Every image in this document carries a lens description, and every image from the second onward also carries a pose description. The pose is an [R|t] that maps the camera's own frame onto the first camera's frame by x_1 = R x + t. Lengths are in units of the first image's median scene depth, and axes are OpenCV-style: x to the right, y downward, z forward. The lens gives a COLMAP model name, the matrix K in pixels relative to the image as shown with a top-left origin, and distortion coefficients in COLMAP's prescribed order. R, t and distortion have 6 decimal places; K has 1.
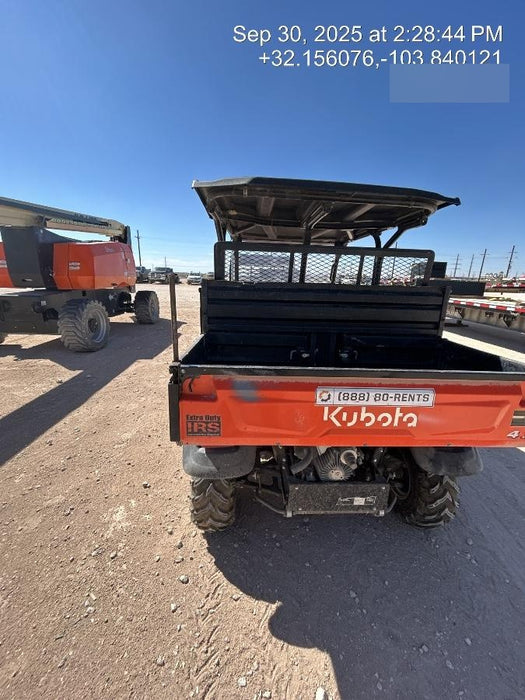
lens RADIAL K [[281.5, 0, 262.5], [0, 281.5, 350.0], [0, 0, 1]] dist [0.001356, -0.000088]
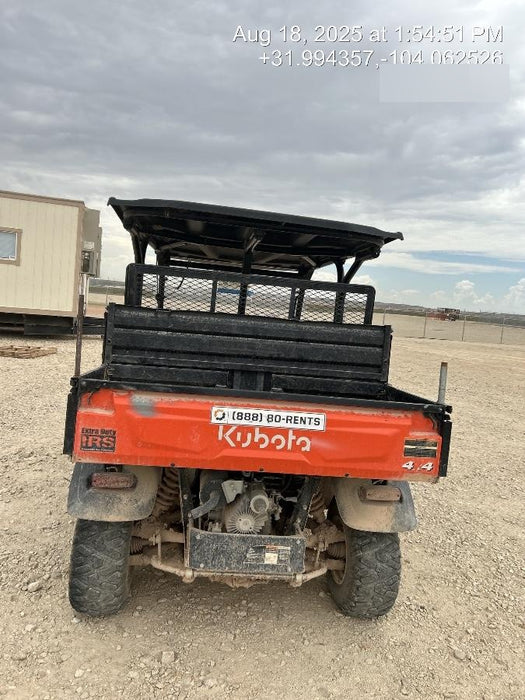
lens RADIAL K [[518.2, 0, 253.3], [0, 518.2, 344.2], [0, 0, 1]] dist [0.058213, -0.001893]
pose [[0.996700, 0.049025, 0.064704, 0.202750], [-0.035538, 0.980120, -0.195195, 0.271596], [-0.072987, 0.192251, 0.978628, -0.922588]]
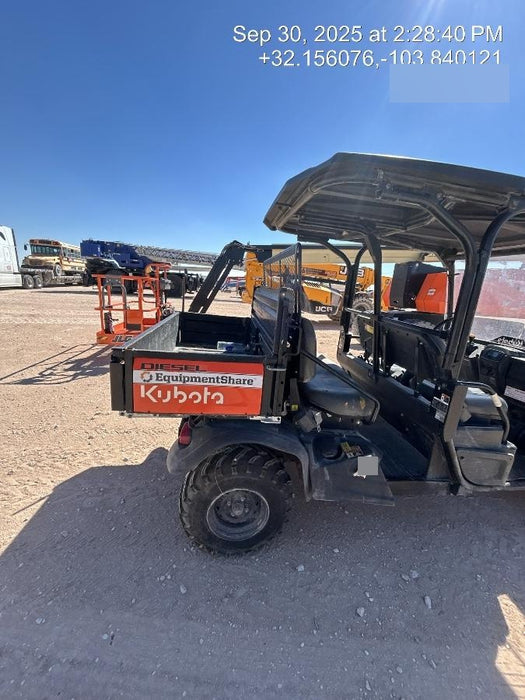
lens RADIAL K [[281.5, 0, 262.5], [0, 281.5, 350.0], [0, 0, 1]] dist [0.001356, -0.000088]
pose [[0.066733, 0.202051, -0.977099, 2.230468], [-0.319376, 0.932085, 0.170930, -0.290094], [0.945275, 0.300655, 0.126731, 1.433935]]
